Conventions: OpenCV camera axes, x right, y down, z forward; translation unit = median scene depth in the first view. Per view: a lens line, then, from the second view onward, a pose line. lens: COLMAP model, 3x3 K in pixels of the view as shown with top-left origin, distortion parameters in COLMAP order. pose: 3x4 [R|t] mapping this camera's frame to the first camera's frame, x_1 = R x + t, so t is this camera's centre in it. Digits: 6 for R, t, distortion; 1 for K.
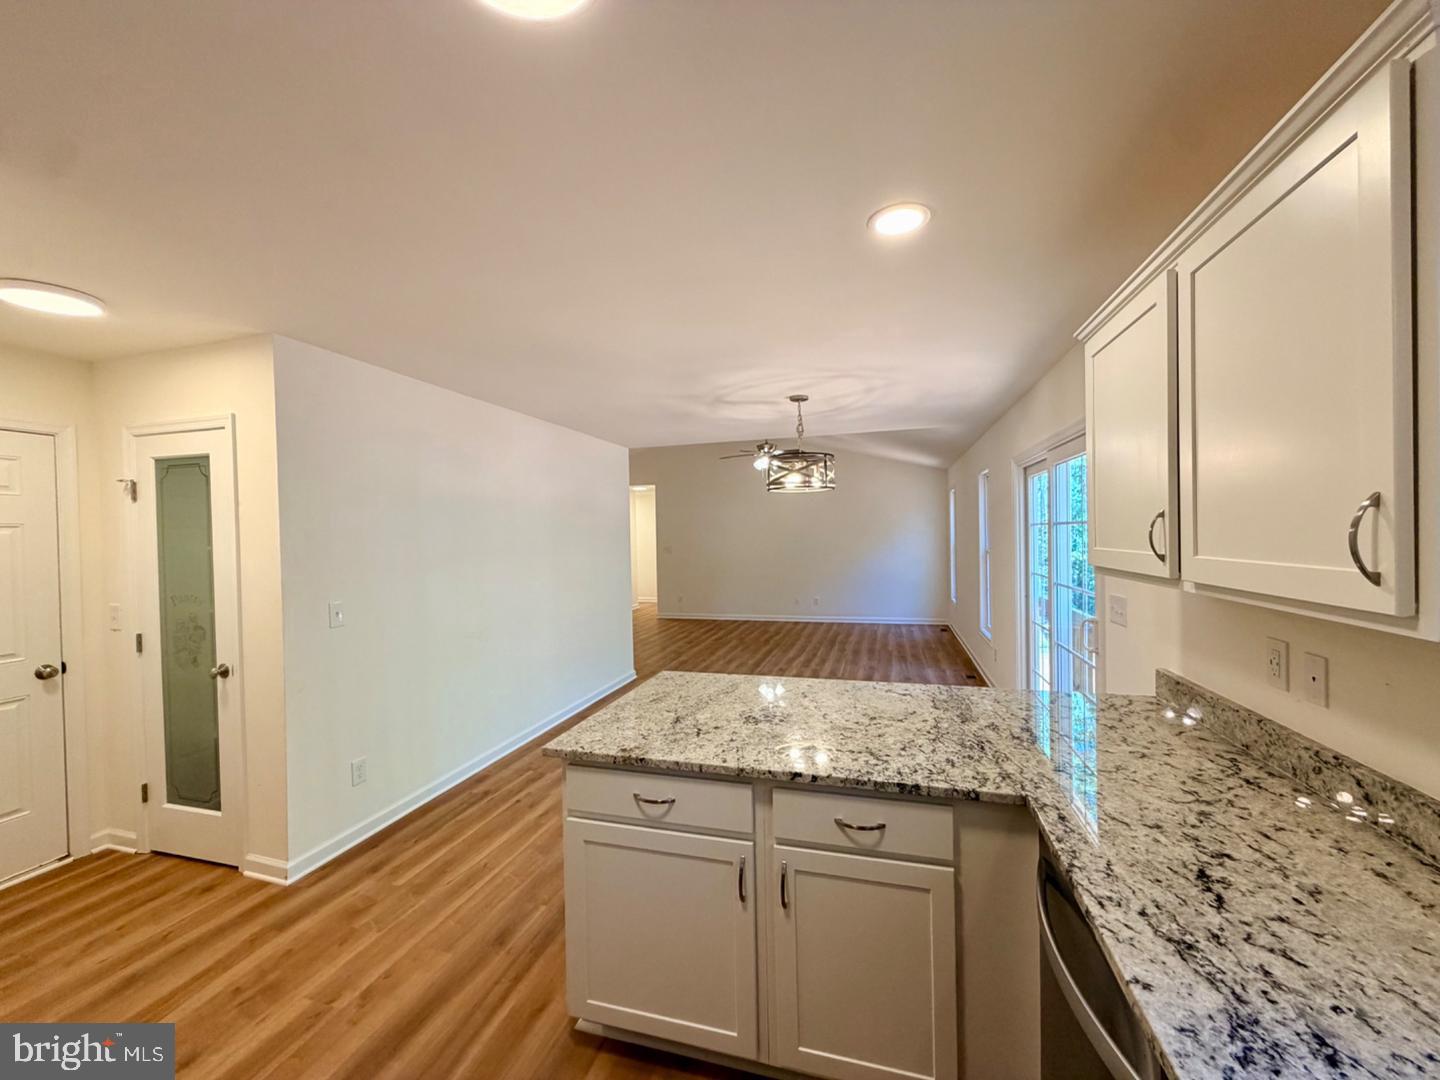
lens RADIAL K [[575.1, 0, 714.7], [0, 575.1, 539.0], [0, 0, 1]] dist [0.000328, 0.000158]
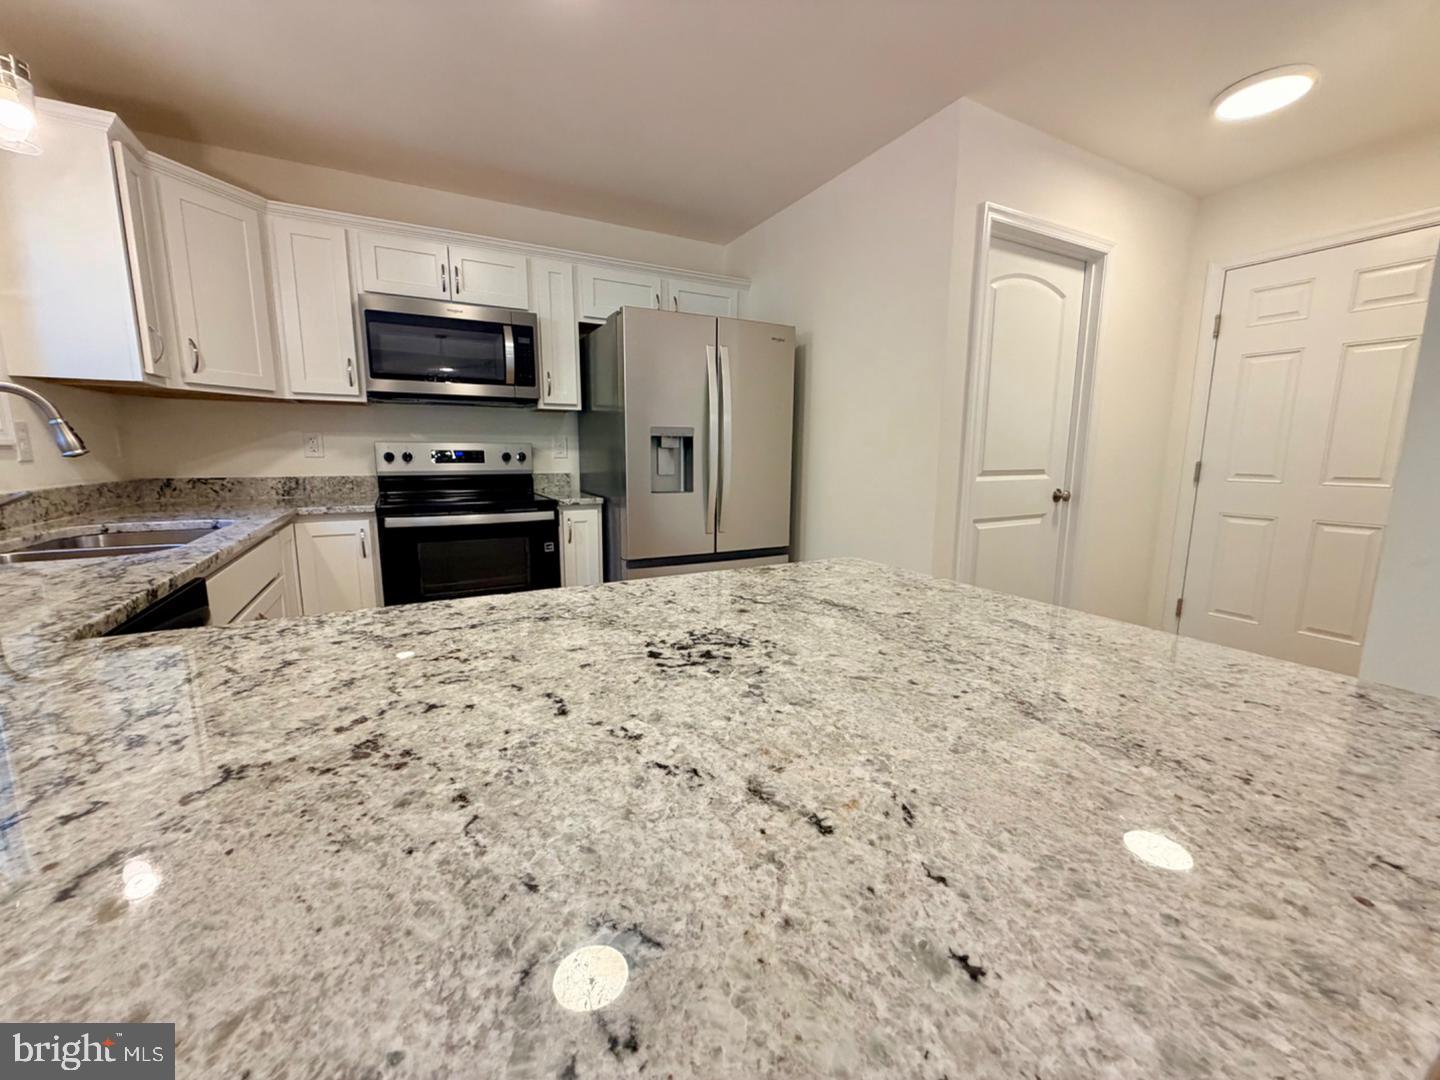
lens RADIAL K [[575.1, 0, 714.7], [0, 575.1, 539.0], [0, 0, 1]] dist [0.000328, 0.000158]
pose [[-0.710113, 0.124805, -0.692938, 0.346633], [0.001392, 0.984411, 0.175876, 0.190960], [0.704087, 0.123927, -0.699217, 1.334046]]
